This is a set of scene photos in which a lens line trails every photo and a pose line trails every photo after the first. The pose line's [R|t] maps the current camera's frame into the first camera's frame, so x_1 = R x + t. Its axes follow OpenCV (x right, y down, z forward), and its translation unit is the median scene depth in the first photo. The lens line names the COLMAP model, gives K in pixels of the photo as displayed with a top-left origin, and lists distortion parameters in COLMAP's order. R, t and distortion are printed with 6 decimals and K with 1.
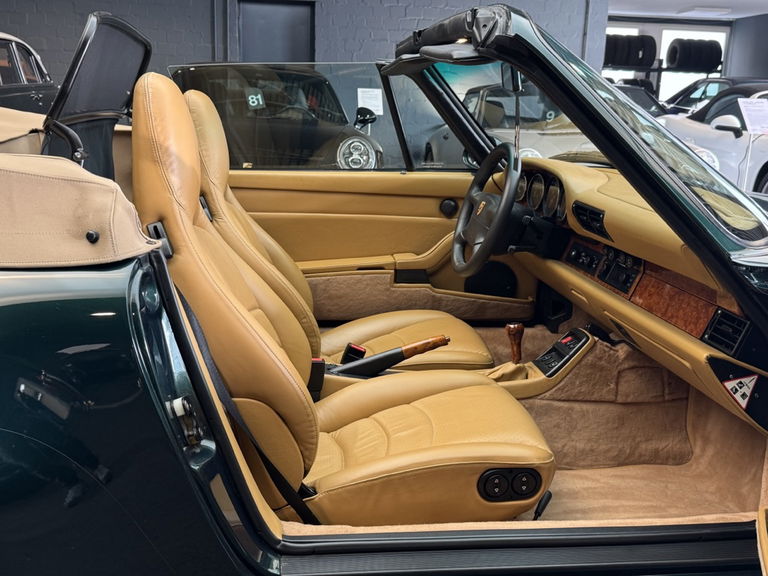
lens RADIAL K [[887.8, 0, 381.7], [0, 887.8, 292.0], [0, 0, 1]] dist [0.055207, 0.000000]
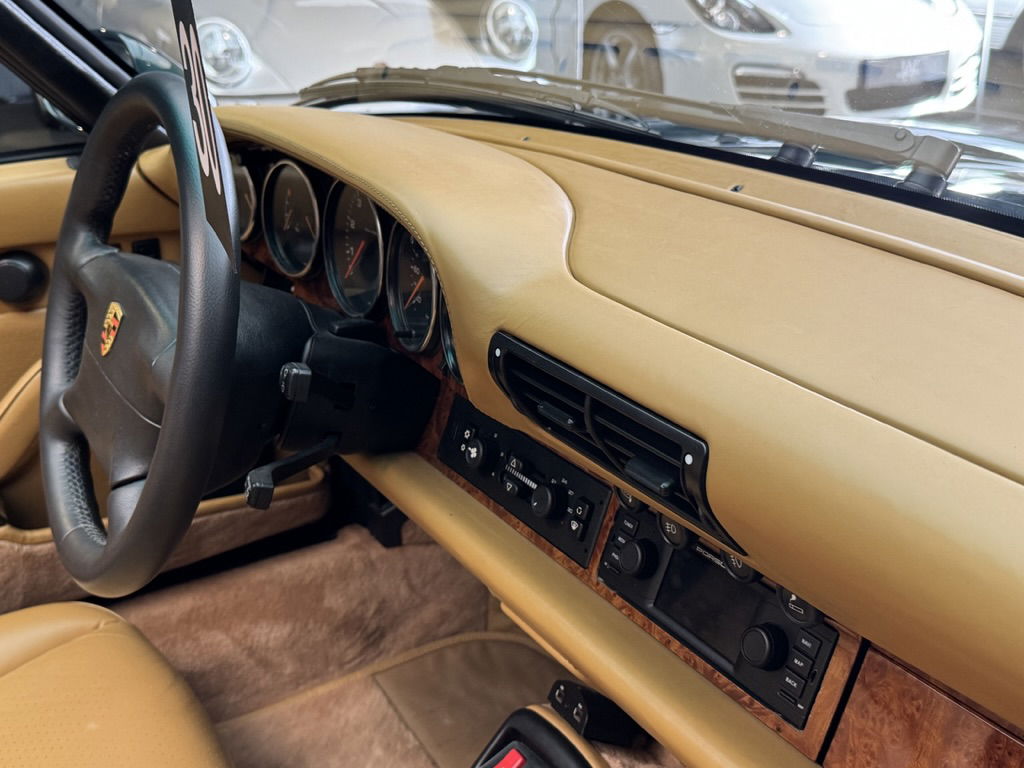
lens RADIAL K [[1183.7, 0, 522.2], [0, 1183.7, 386.6], [0, 0, 1]] dist [0.055207, 0.000000]
pose [[0.914408, -0.203449, 0.349952, 0.088875], [0.143893, 0.971423, 0.188765, -0.119519], [-0.378355, -0.122253, 0.917552, 0.573974]]
